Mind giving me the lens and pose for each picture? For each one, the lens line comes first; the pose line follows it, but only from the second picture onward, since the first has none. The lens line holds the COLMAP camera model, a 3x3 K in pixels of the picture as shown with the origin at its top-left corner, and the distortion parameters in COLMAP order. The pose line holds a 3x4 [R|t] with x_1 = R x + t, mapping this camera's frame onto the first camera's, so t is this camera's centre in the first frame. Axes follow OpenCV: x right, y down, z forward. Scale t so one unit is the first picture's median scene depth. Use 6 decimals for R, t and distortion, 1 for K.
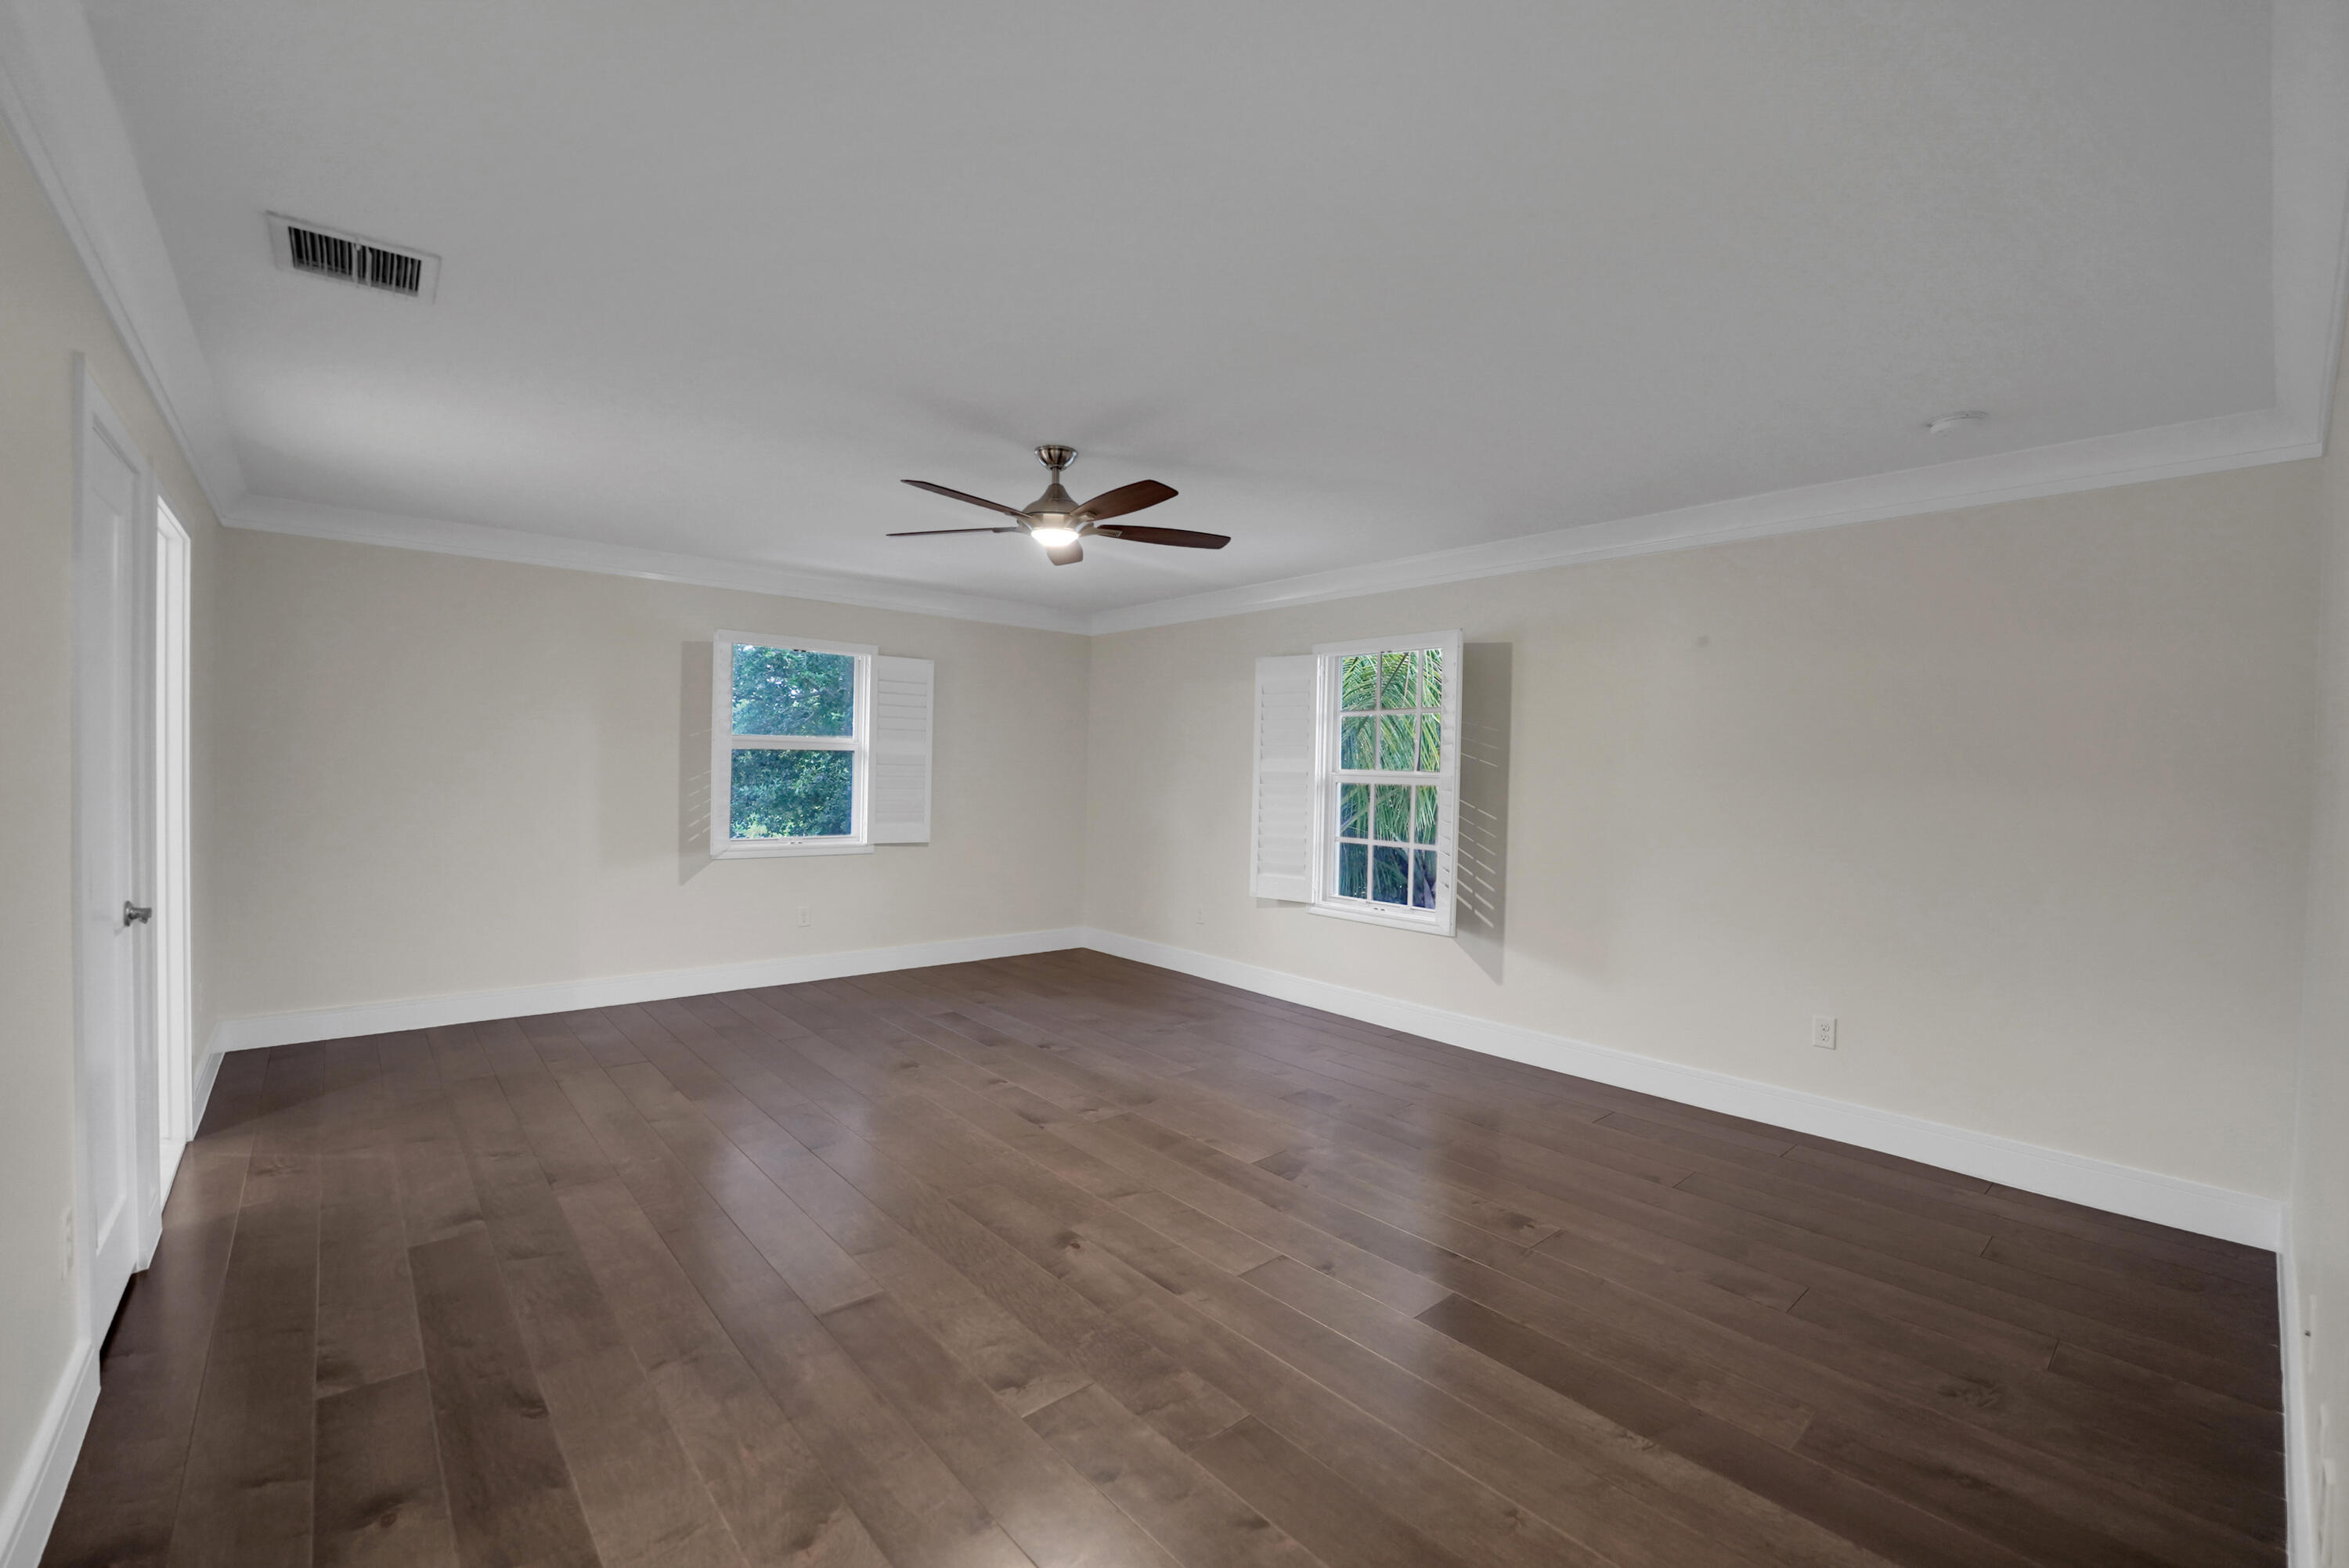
lens RADIAL K [[964.8, 0, 1174.5], [0, 964.8, 784.0], [0, 0, 1]] dist [-0.027423, -0.000028]
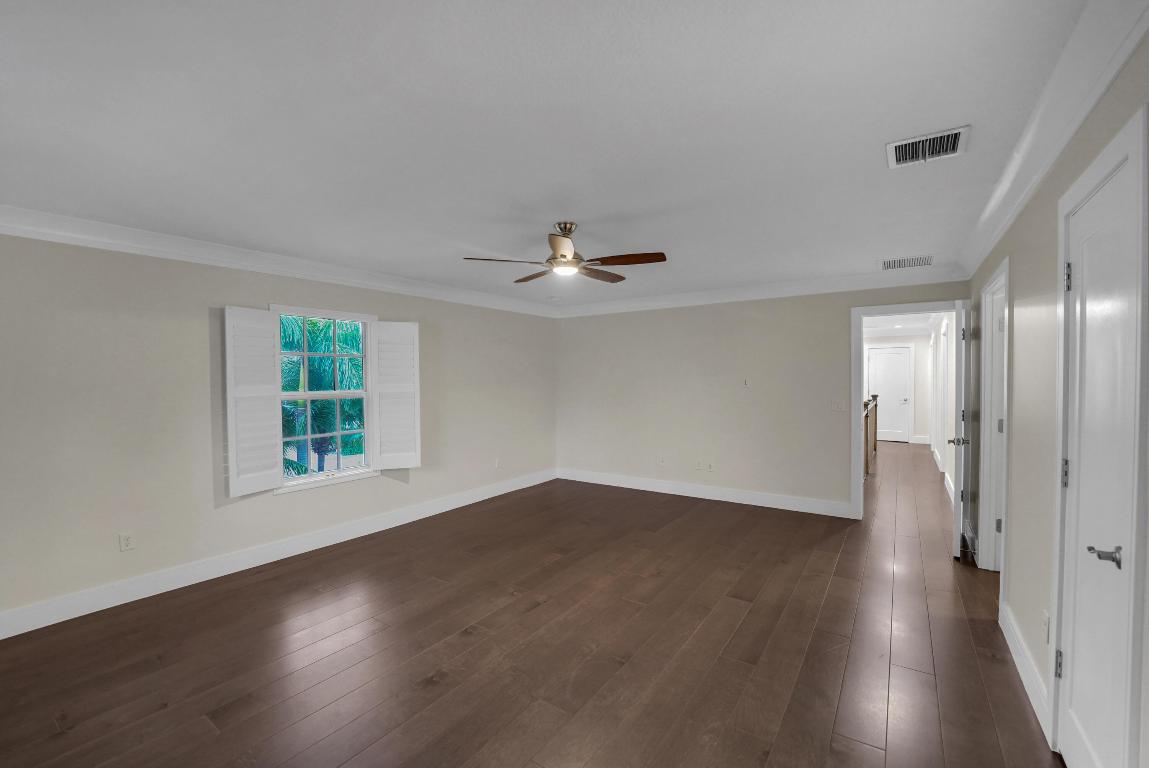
lens RADIAL K [[479.7, 0, 574.5], [0, 479.7, 384.0], [0, 0, 1]] dist [0.000255, 0.000058]
pose [[-0.245824, -0.030090, 0.968847, -0.935188], [0.016839, 0.999235, 0.035306, -0.064948], [-0.969168, 0.024993, -0.245129, 1.092726]]
